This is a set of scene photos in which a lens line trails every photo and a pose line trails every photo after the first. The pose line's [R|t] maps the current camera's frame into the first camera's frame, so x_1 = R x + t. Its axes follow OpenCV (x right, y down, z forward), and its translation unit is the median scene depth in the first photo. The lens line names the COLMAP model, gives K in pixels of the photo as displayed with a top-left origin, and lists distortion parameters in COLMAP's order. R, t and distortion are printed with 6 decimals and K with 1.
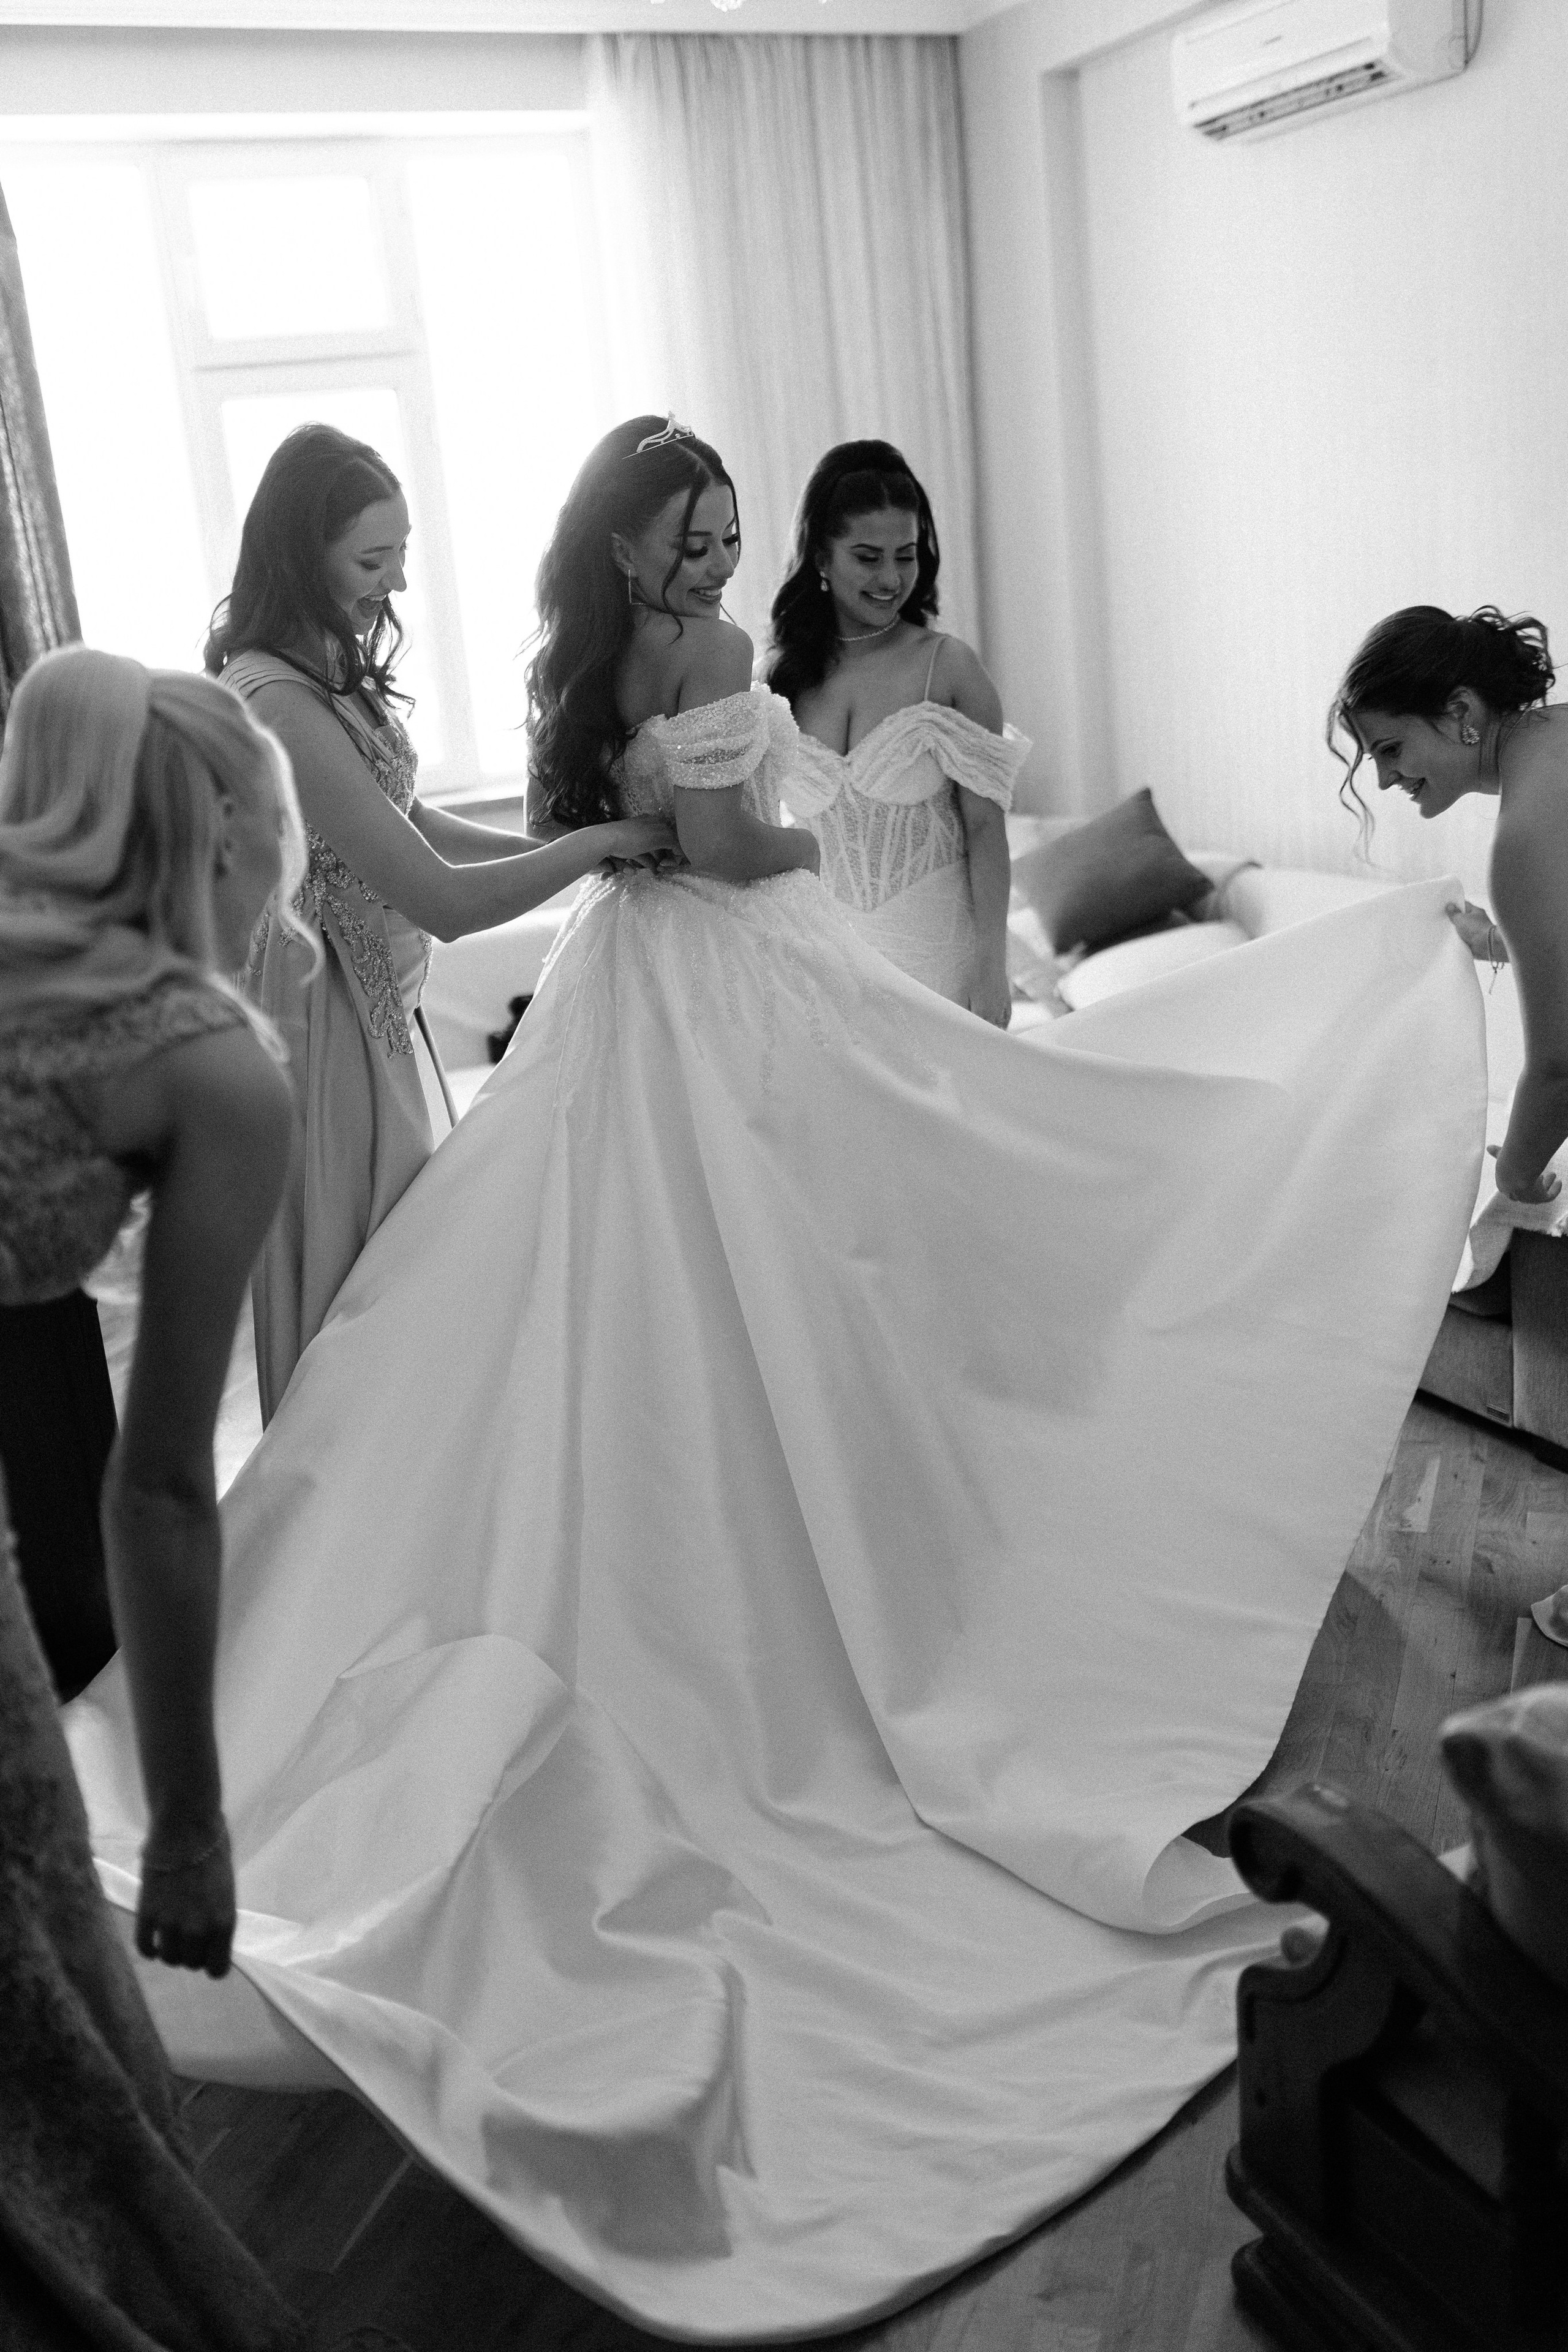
lens RADIAL K [[2324.8, 0, 789.3], [0, 2324.8, 1222.7], [0, 0, 1]] dist [-0.014001, 0.003610]
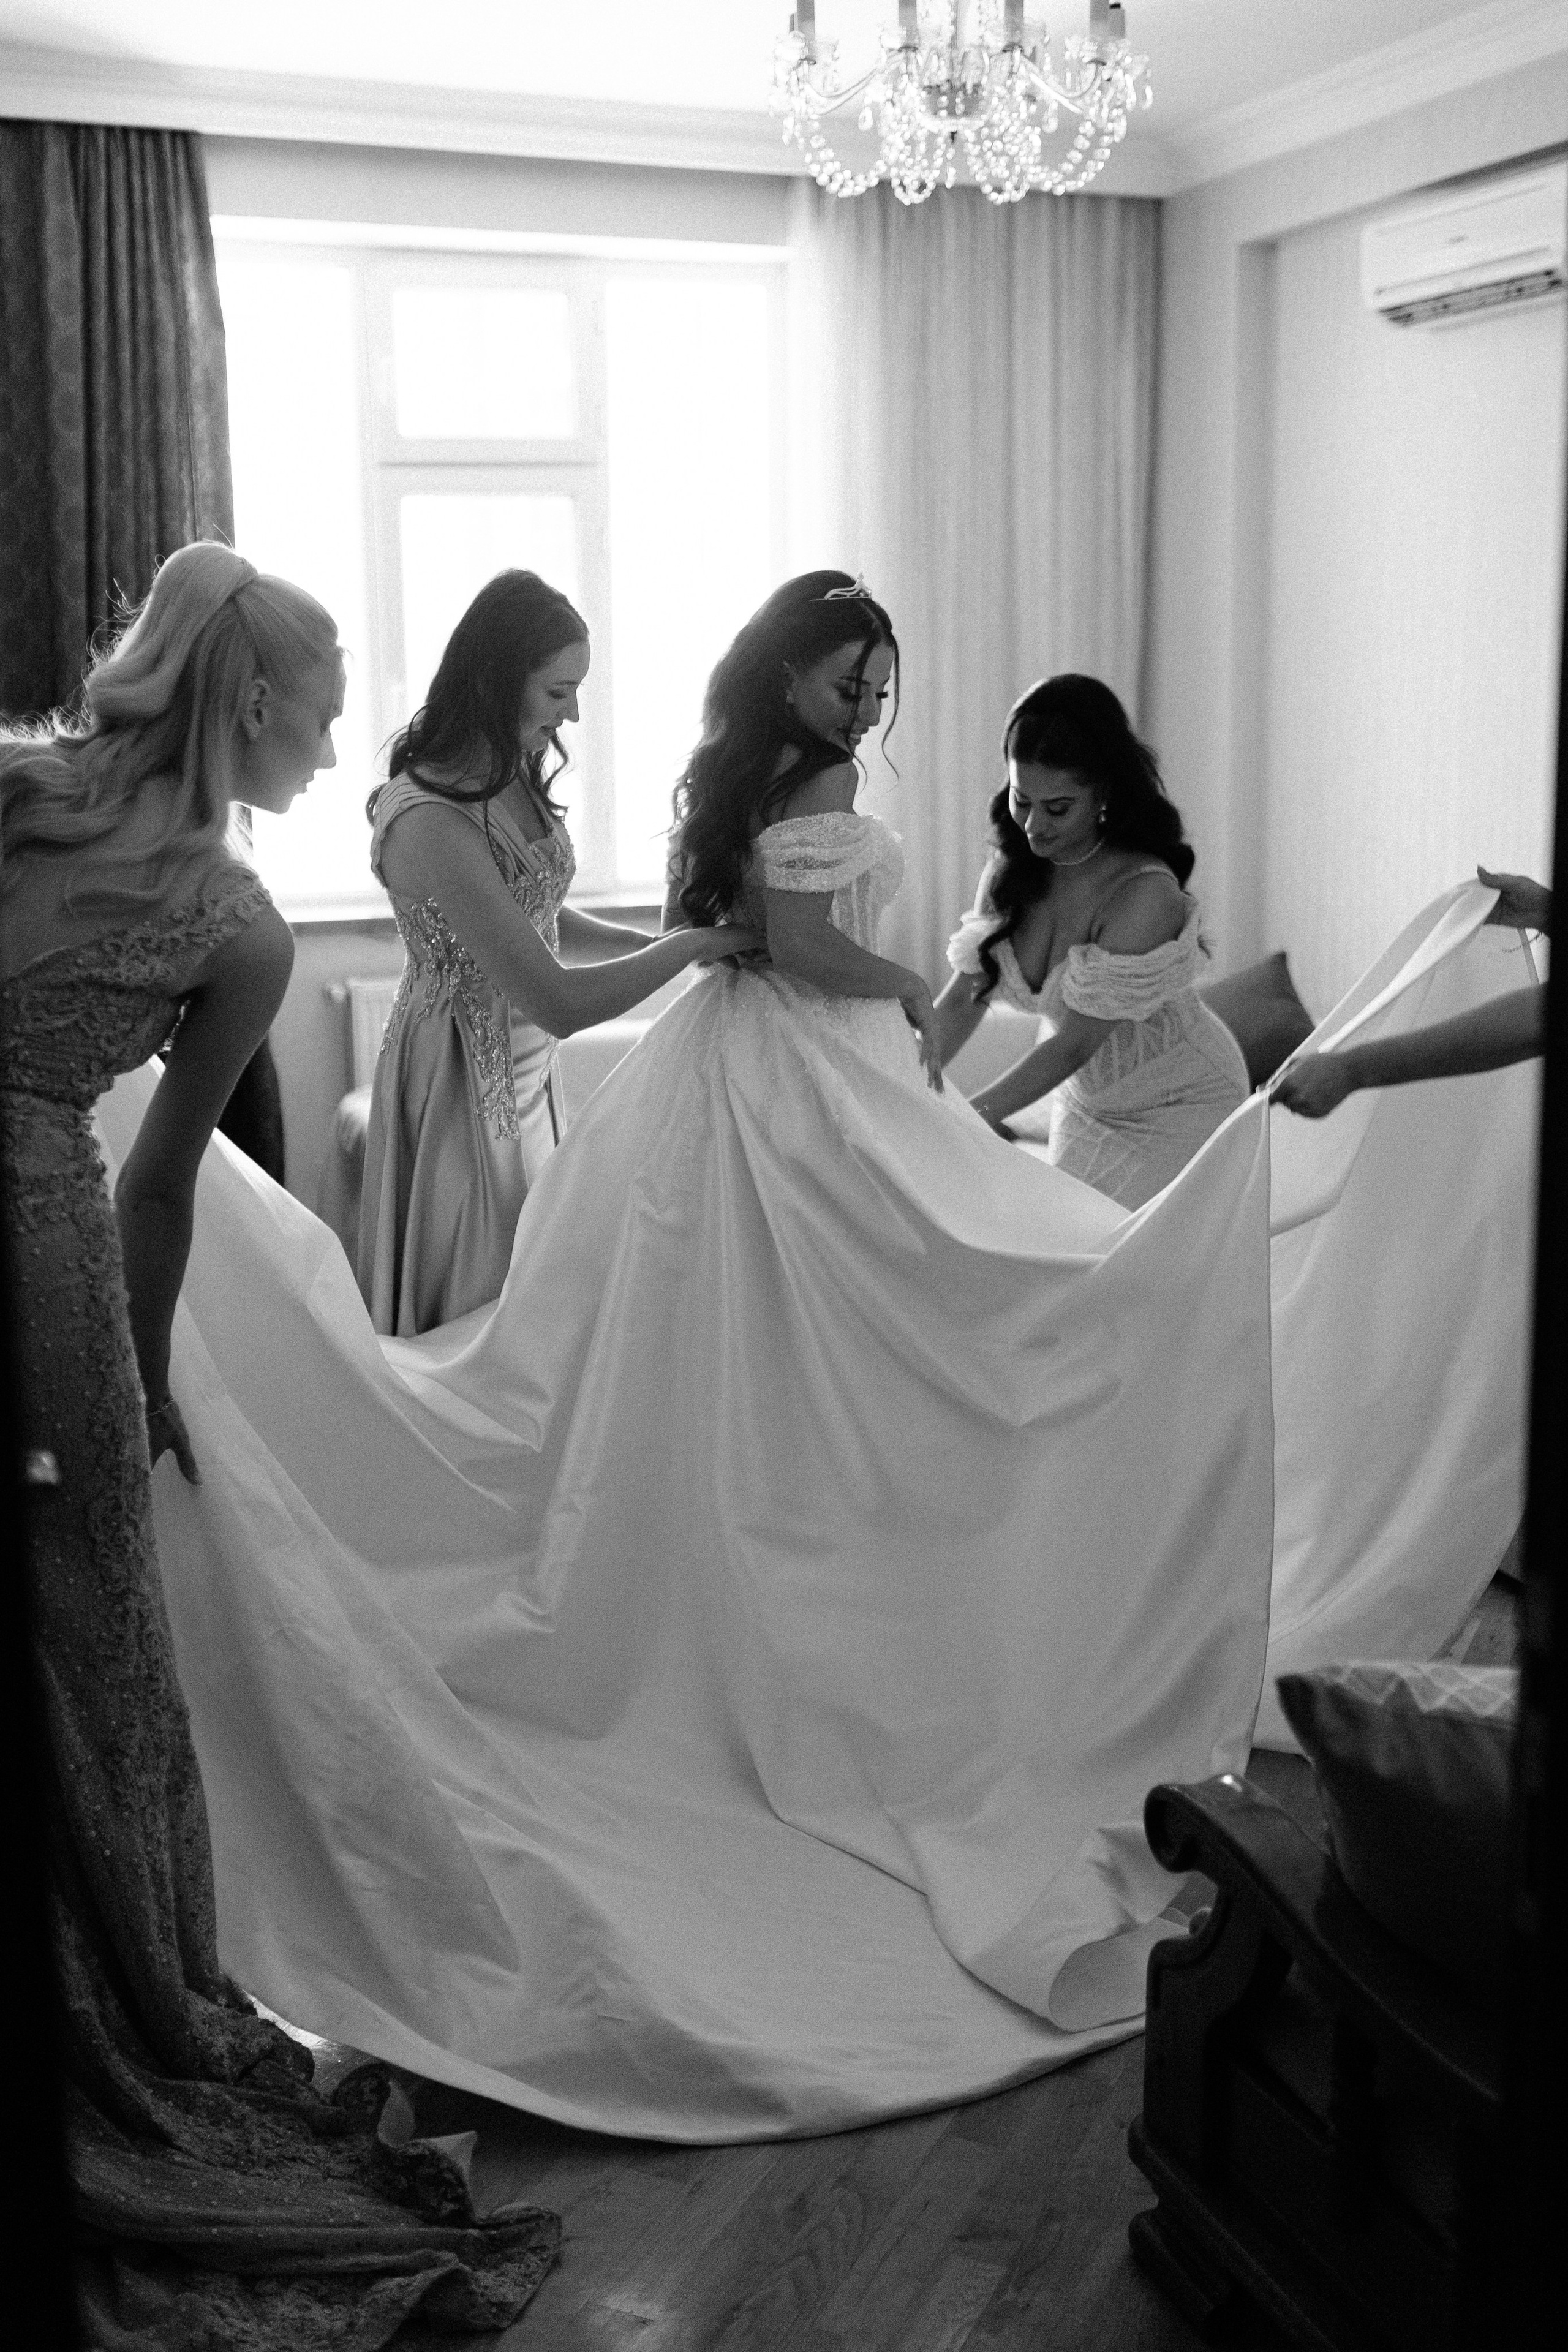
lens RADIAL K [[2994.8, 0, 784.0], [0, 2994.8, 1176.0], [0, 0, 1]] dist [-0.002152, 0.000286]
pose [[0.993298, 0.093374, -0.068115, 0.039074], [-0.099953, 0.989892, -0.100618, 0.055939], [0.058032, 0.106752, 0.992591, -0.262656]]
